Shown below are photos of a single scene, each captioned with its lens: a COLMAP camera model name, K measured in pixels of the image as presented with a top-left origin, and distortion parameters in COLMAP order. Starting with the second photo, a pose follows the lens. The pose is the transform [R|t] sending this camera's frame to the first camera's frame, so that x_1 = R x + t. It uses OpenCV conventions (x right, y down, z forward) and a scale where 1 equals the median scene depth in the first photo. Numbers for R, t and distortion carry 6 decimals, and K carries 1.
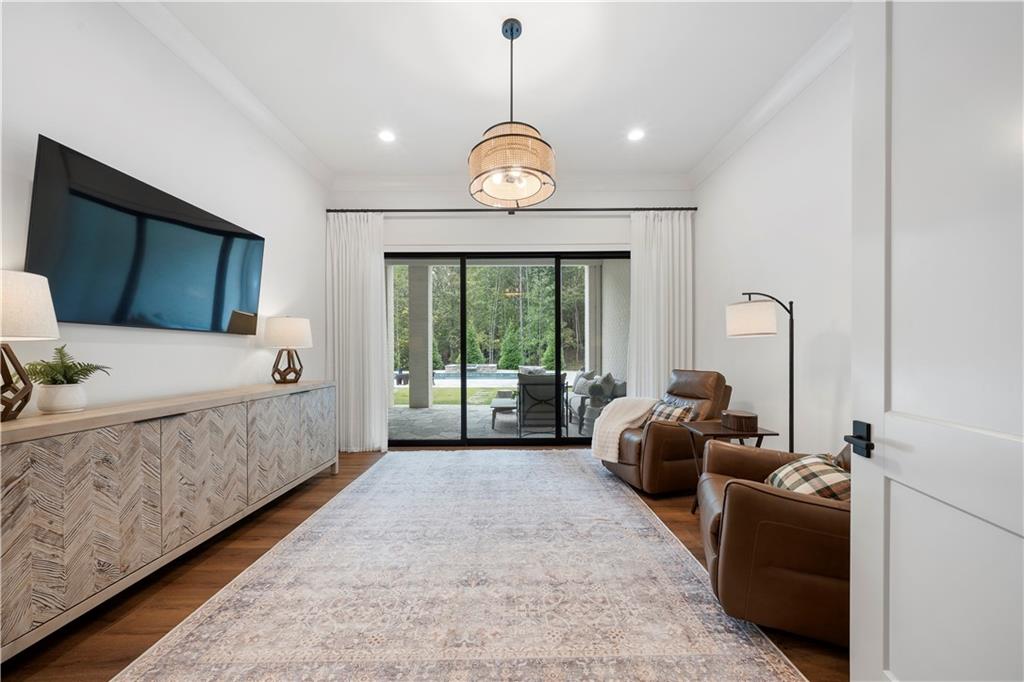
lens RADIAL K [[353.5, 0, 512.6], [0, 353.5, 357.9], [0, 0, 1]] dist [0.000552, 0.000111]
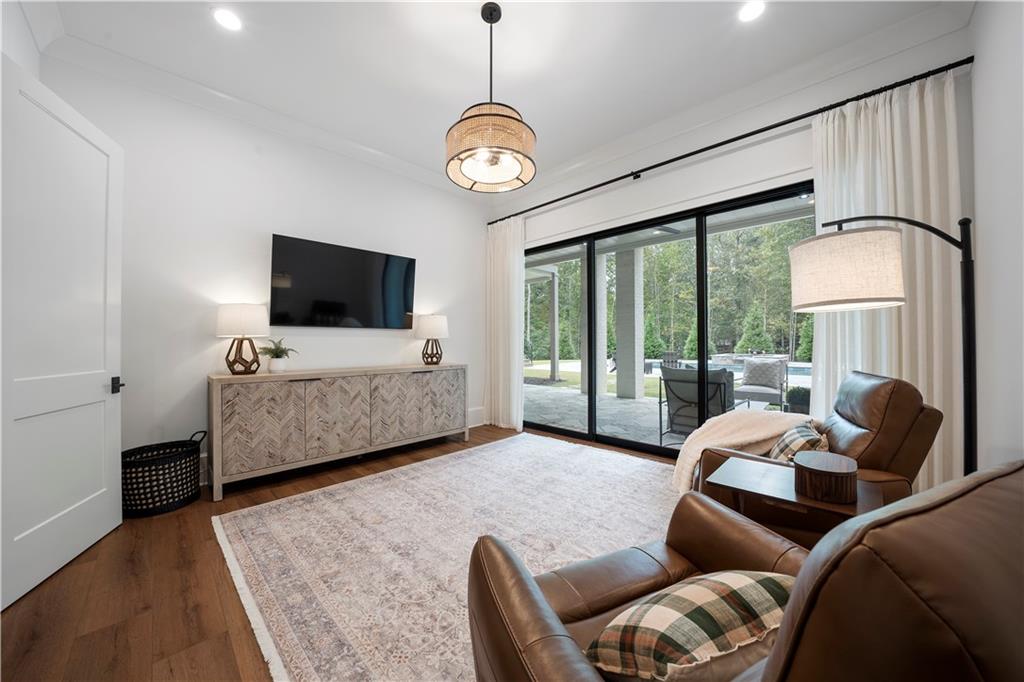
lens RADIAL K [[356.0, 0, 512.0], [0, 356.0, 341.0], [0, 0, 1]] dist [-0.021989, 0.000108]
pose [[0.717932, -0.001961, -0.696110, 0.683286], [-0.006773, 0.999929, -0.009802, -0.007660], [0.696080, 0.011752, 0.717868, 0.337802]]
